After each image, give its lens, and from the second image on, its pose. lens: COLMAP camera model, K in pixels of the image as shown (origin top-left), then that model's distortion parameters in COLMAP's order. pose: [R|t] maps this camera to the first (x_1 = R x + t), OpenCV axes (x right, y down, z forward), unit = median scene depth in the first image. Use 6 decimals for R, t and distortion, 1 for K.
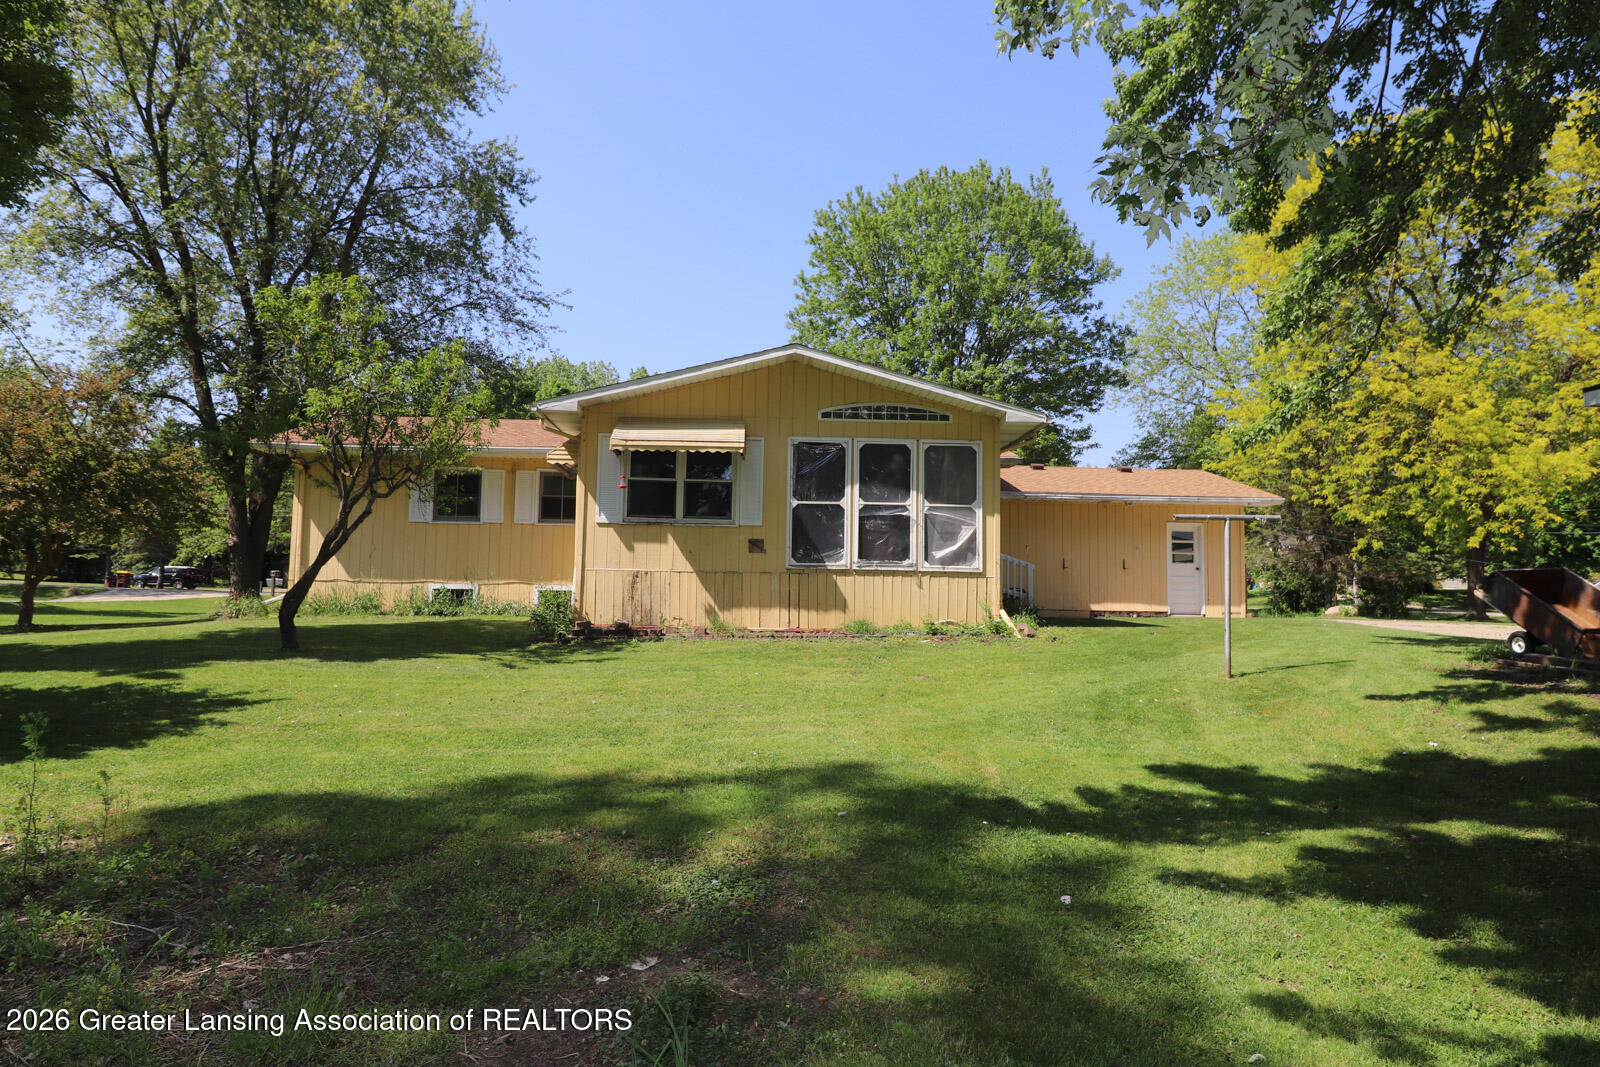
lens RADIAL K [[990.8, 0, 798.6], [0, 990.8, 504.1], [0, 0, 1]] dist [0.009752, -0.001998]
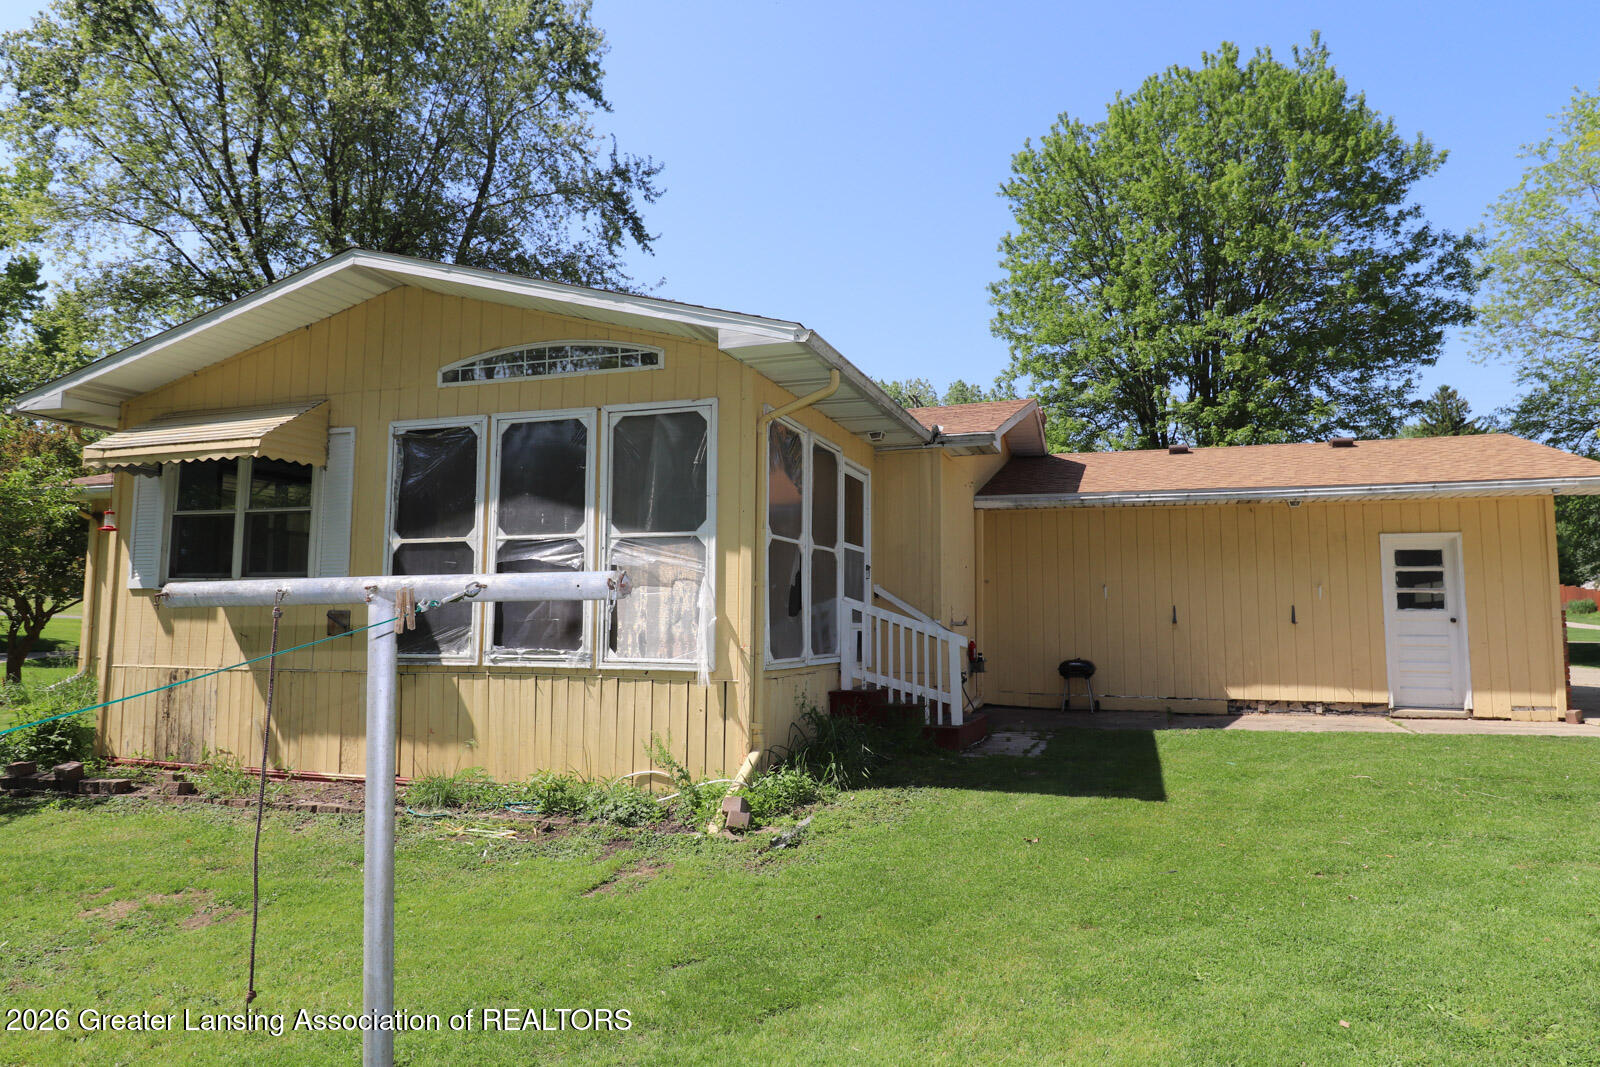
lens RADIAL K [[990.8, 0, 798.6], [0, 990.8, 504.1], [0, 0, 1]] dist [0.009752, -0.001998]
pose [[0.931610, -0.054030, -0.359422, 0.394855], [0.047700, 0.998511, -0.026465, 0.002712], [0.360317, 0.007510, 0.932800, 0.566119]]
